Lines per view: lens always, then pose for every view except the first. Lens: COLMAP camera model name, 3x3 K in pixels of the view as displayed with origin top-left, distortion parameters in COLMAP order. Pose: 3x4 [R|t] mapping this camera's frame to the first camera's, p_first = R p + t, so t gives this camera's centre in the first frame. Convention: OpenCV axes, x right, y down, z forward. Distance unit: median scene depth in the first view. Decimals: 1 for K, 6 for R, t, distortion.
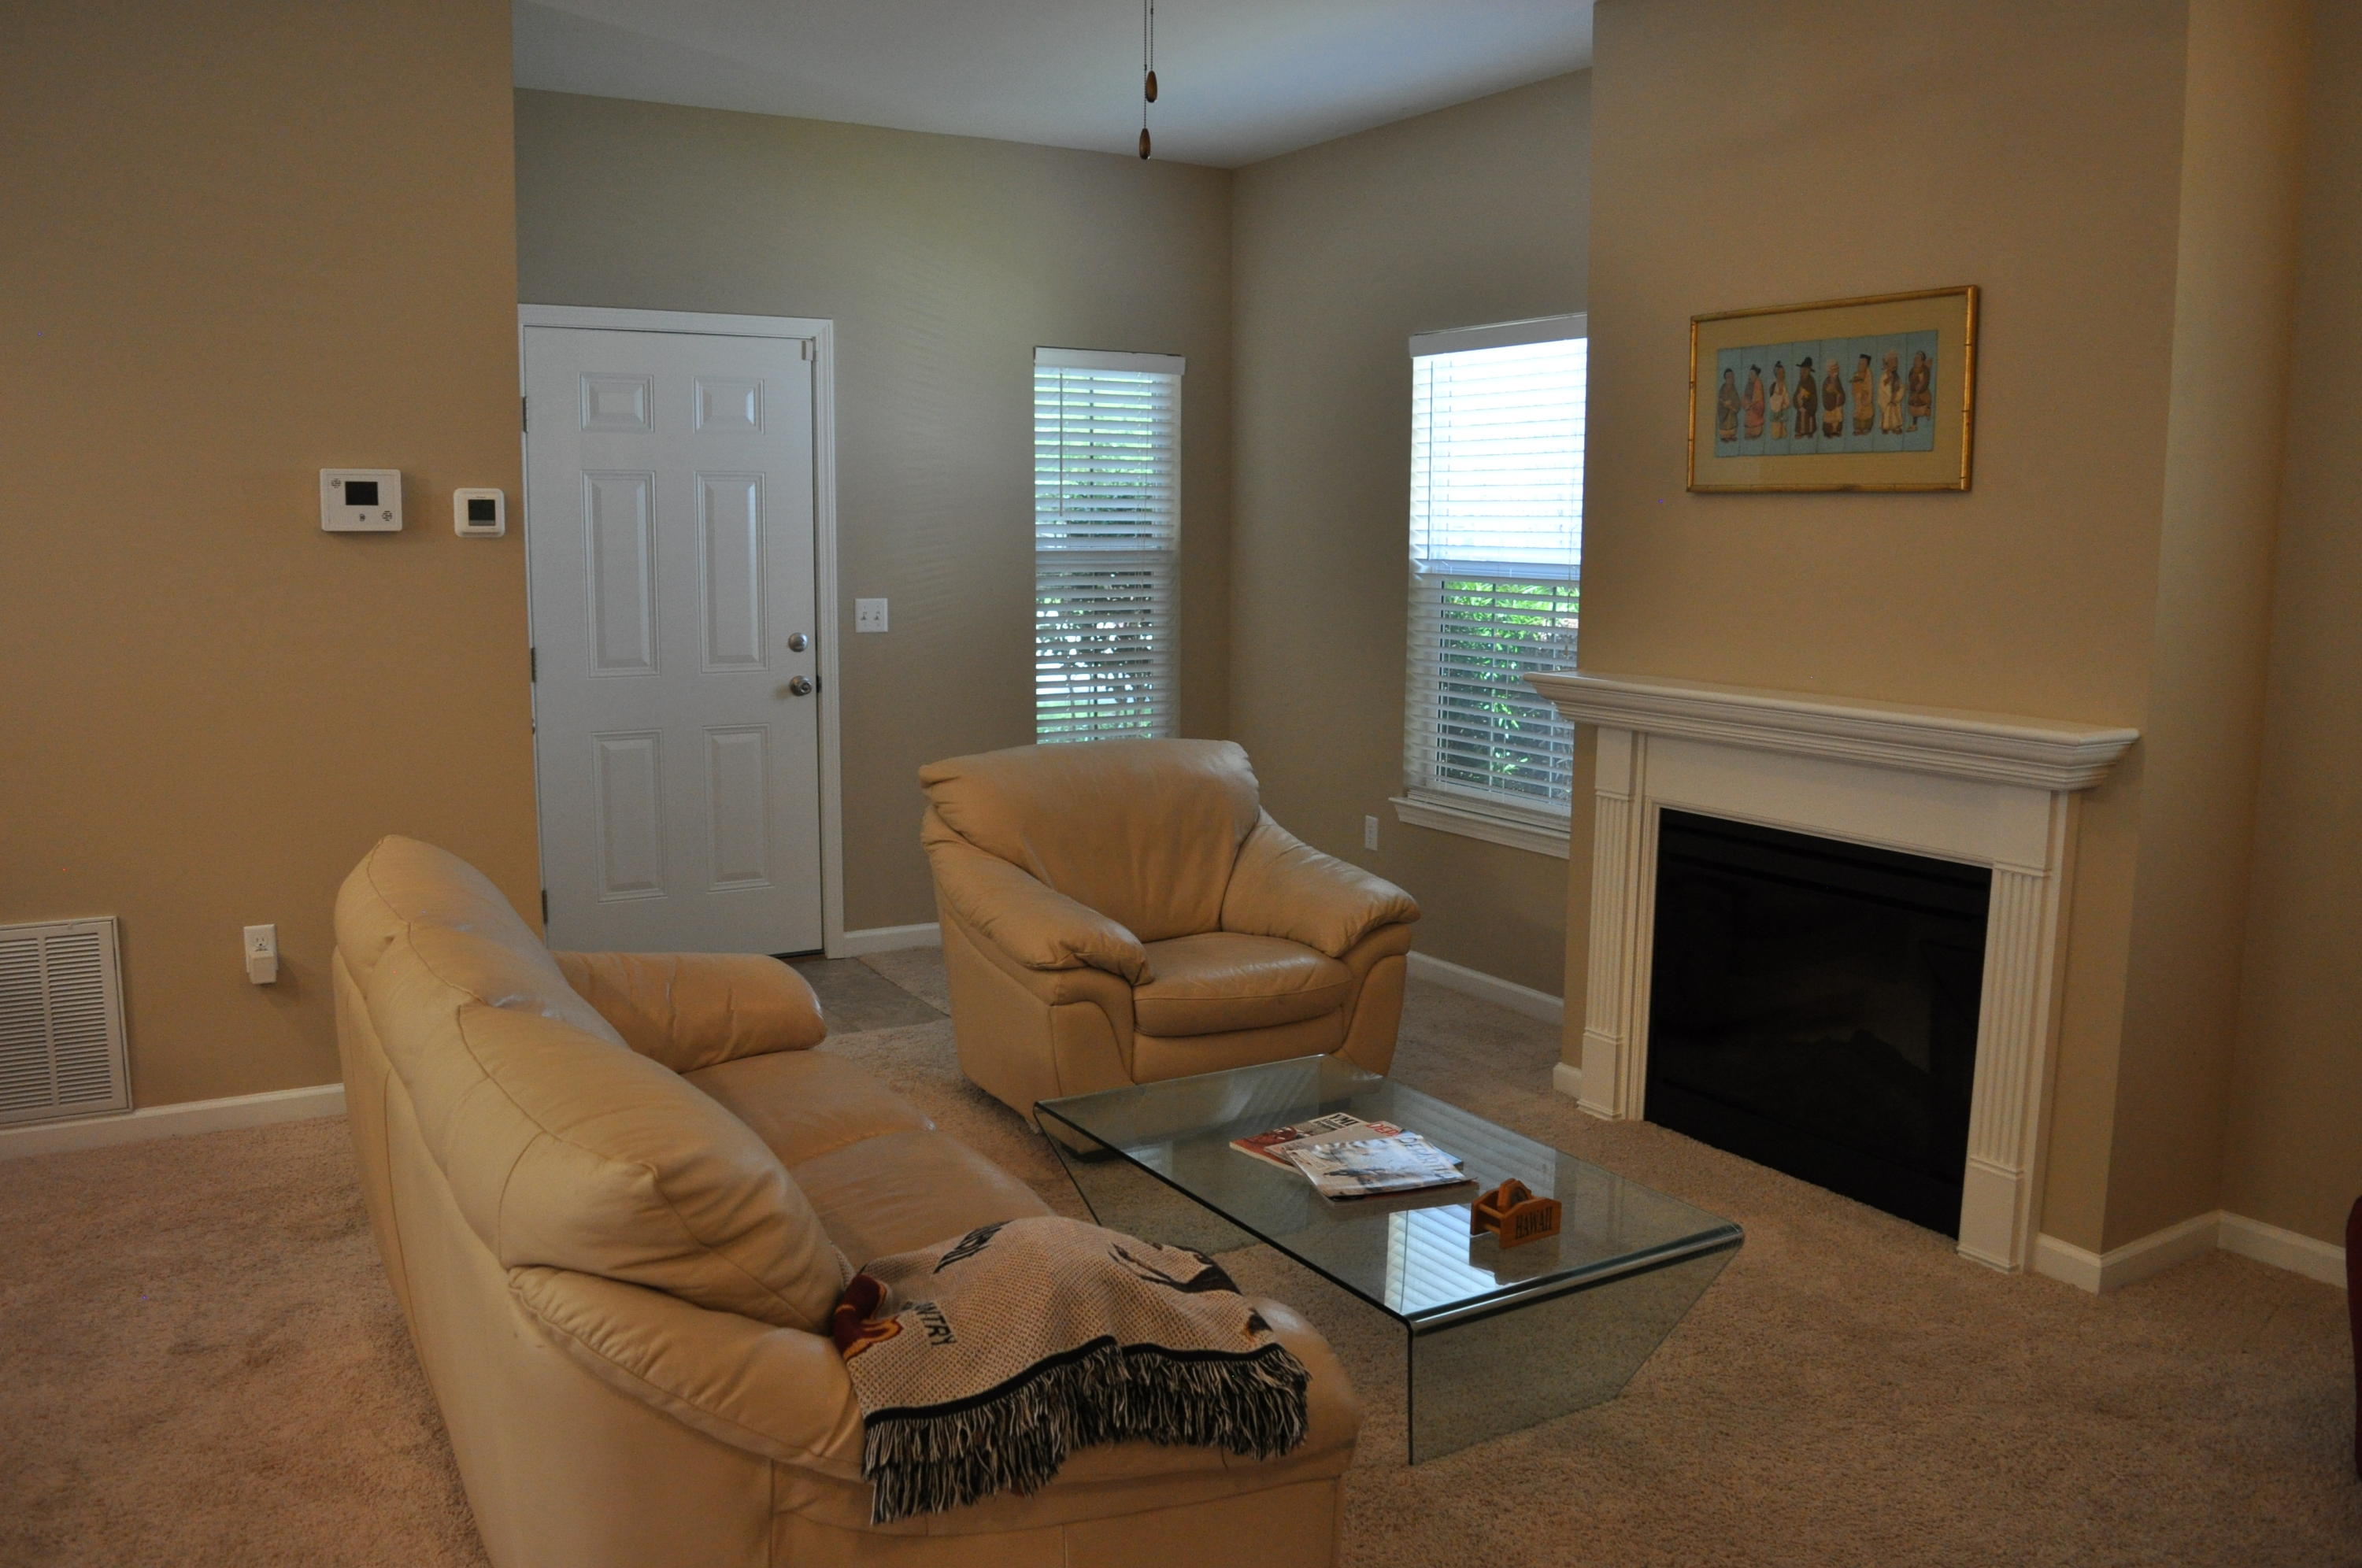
lens RADIAL K [[1866.8, 0, 1181.0], [0, 1866.8, 784.0], [0, 0, 1]] dist [-0.083234, -0.002101]
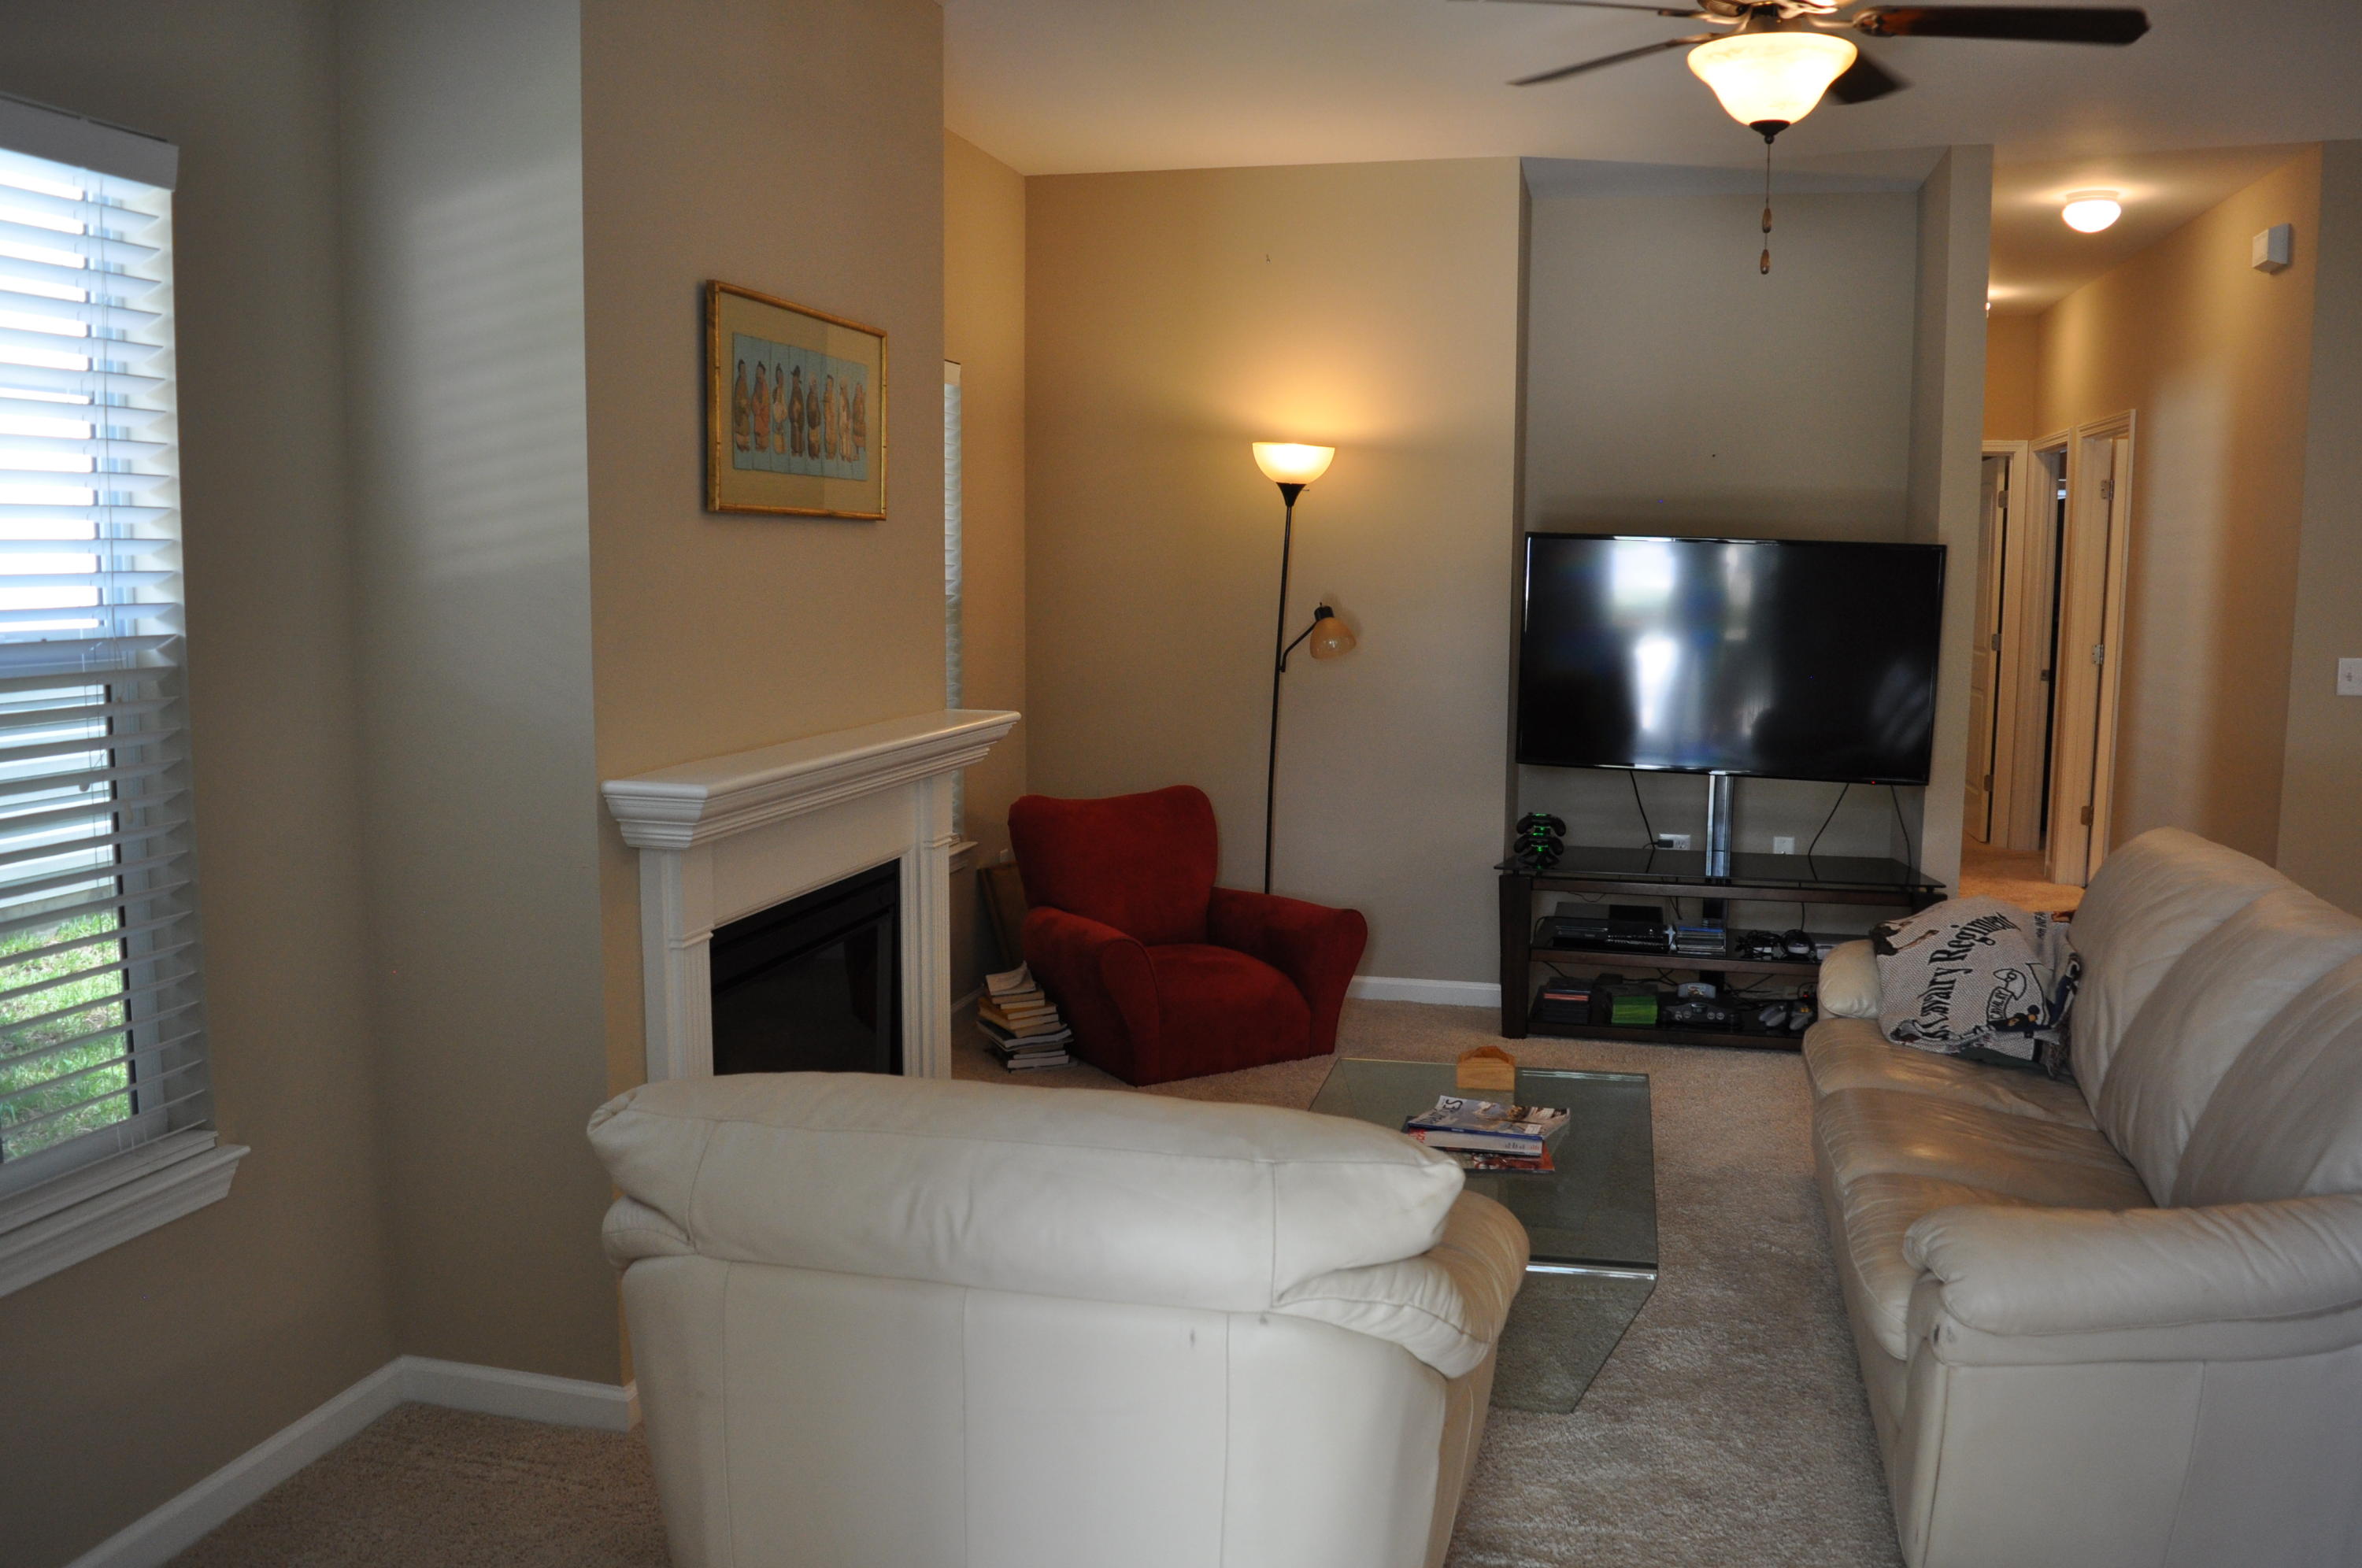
lens RADIAL K [[1866.8, 0, 1181.0], [0, 1866.8, 784.0], [0, 0, 1]] dist [-0.083234, -0.002101]
pose [[-0.690481, -0.102446, 0.716060, -0.402979], [0.087624, 0.970784, 0.223384, -0.196287], [-0.718024, 0.216986, -0.661331, 1.345637]]
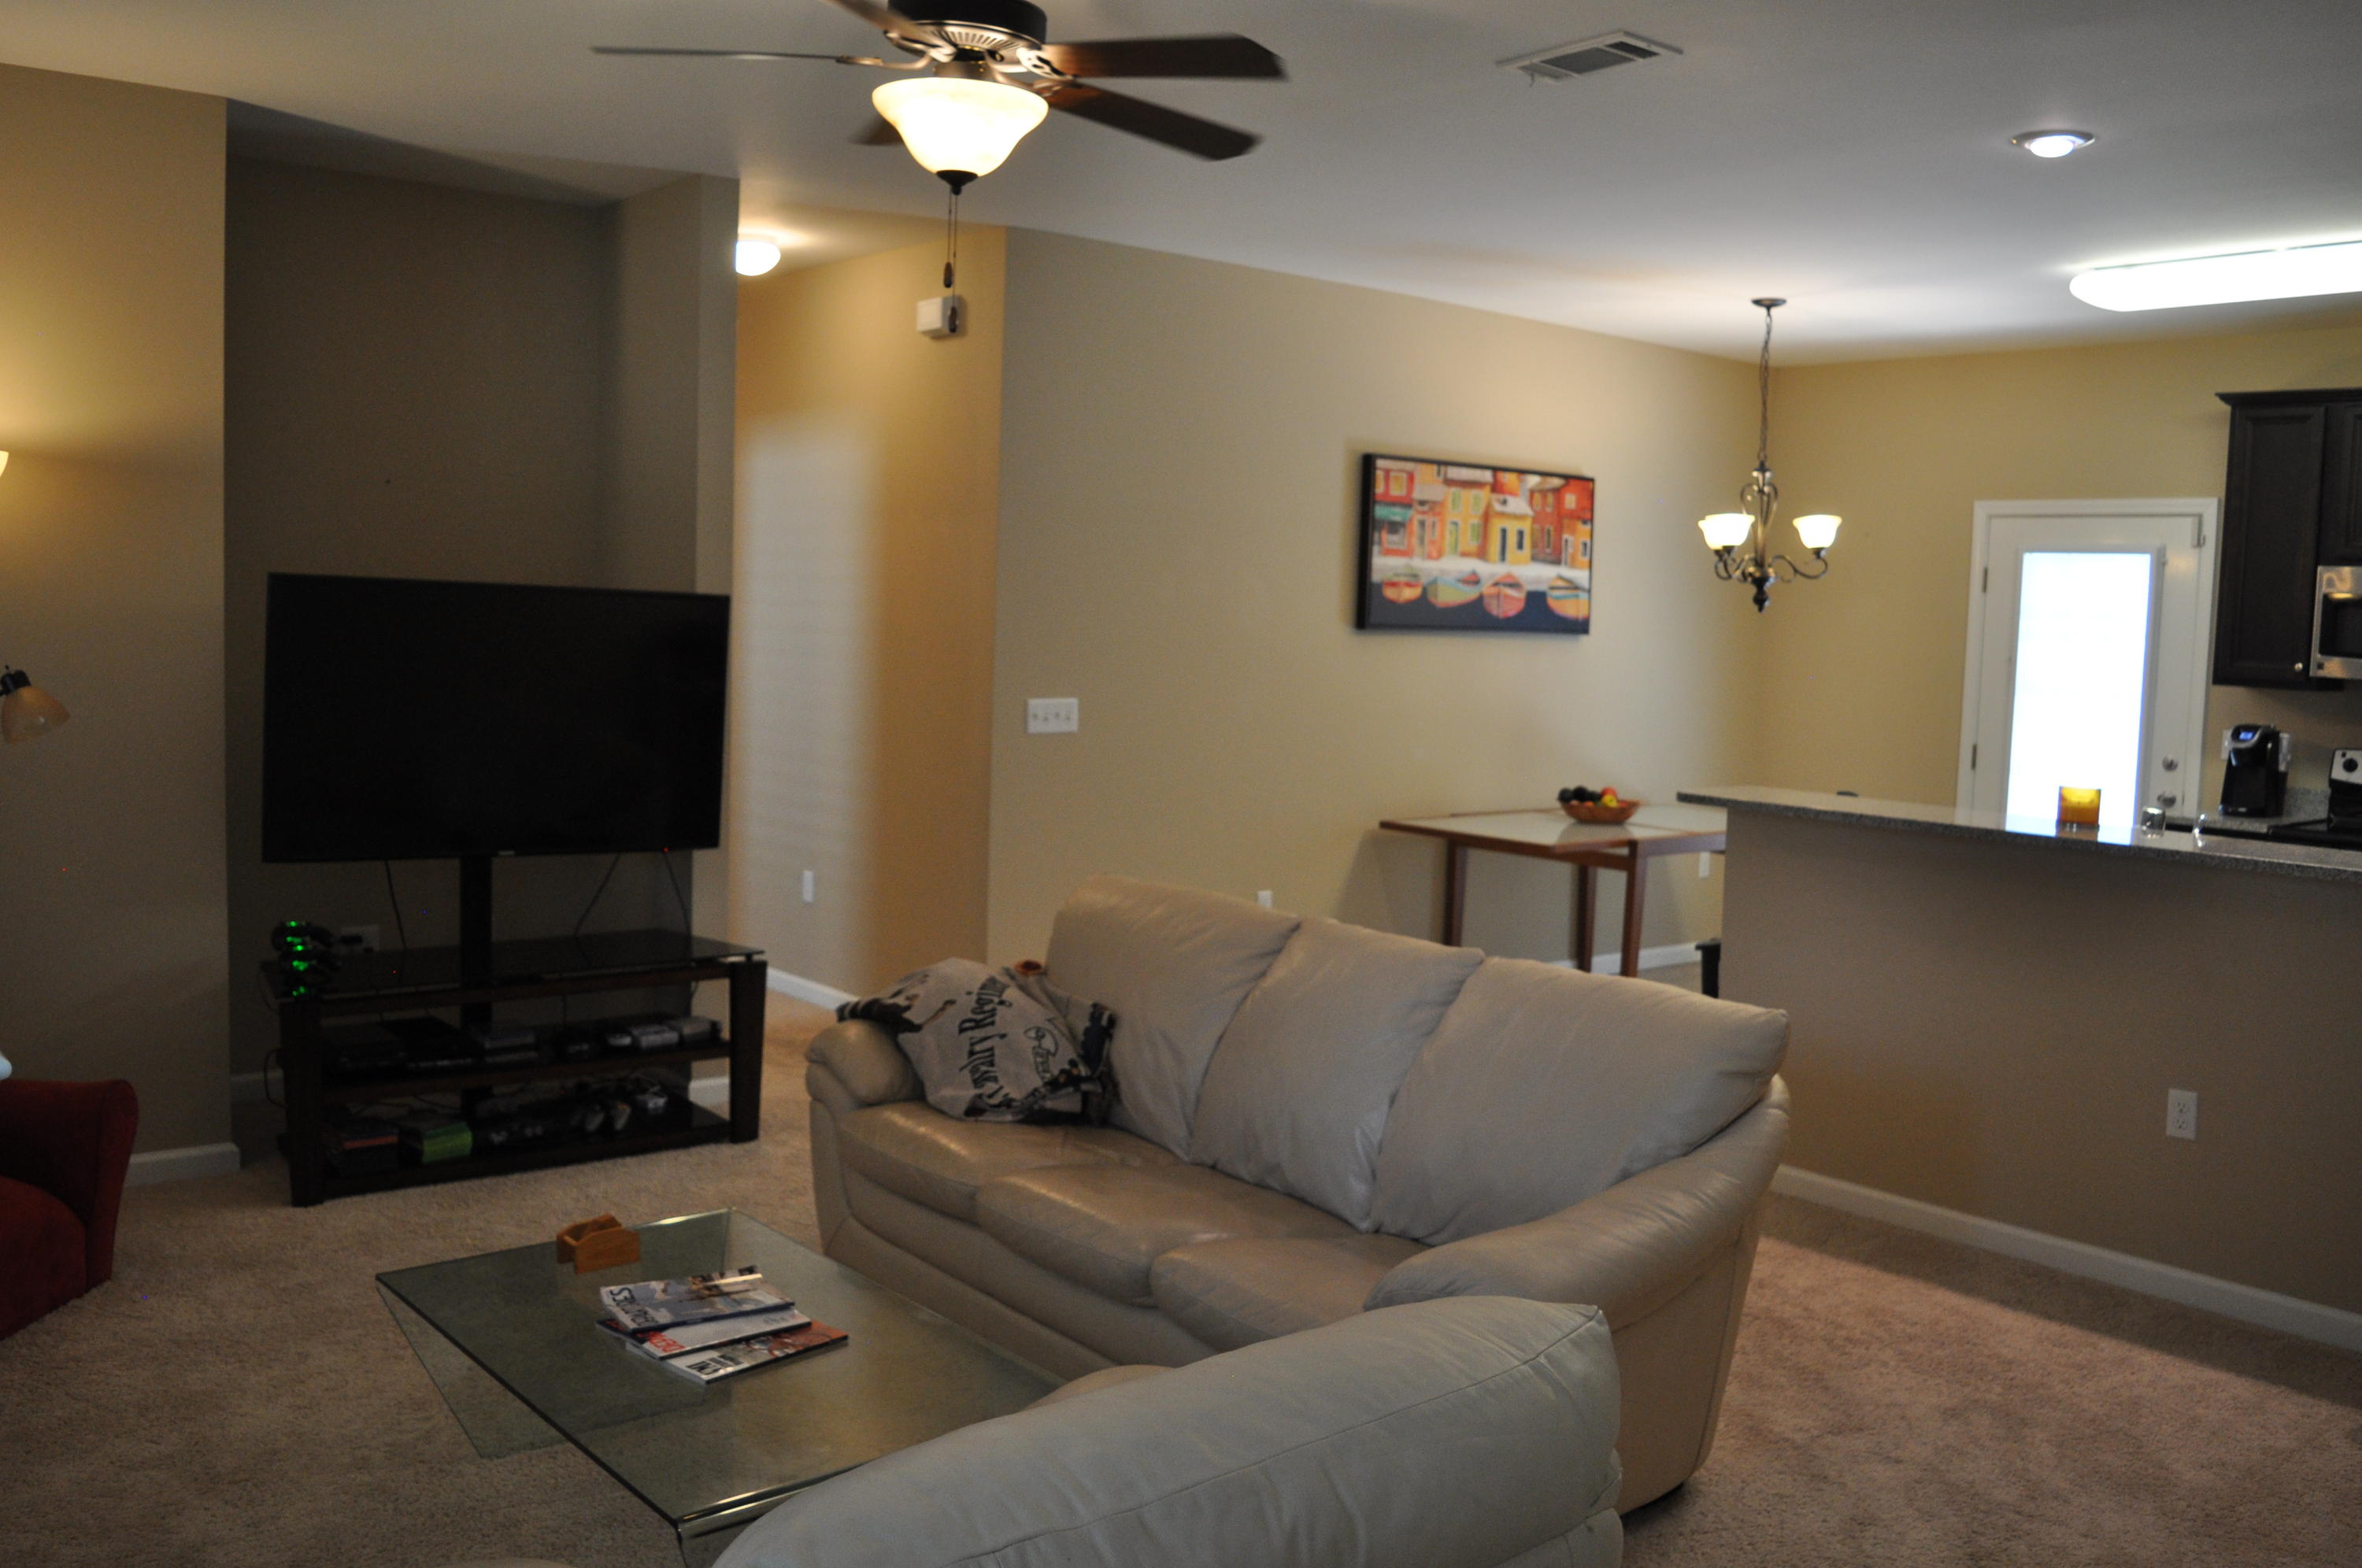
lens RADIAL K [[2017.8, 0, 1181.0], [0, 2017.8, 784.0], [0, 0, 1]] dist [-0.074698, 0.000551]
pose [[-0.992081, -0.029981, -0.121968, 0.000959], [-0.057112, 0.972572, 0.225481, -0.221087], [0.111862, 0.230662, -0.966583, 1.431128]]
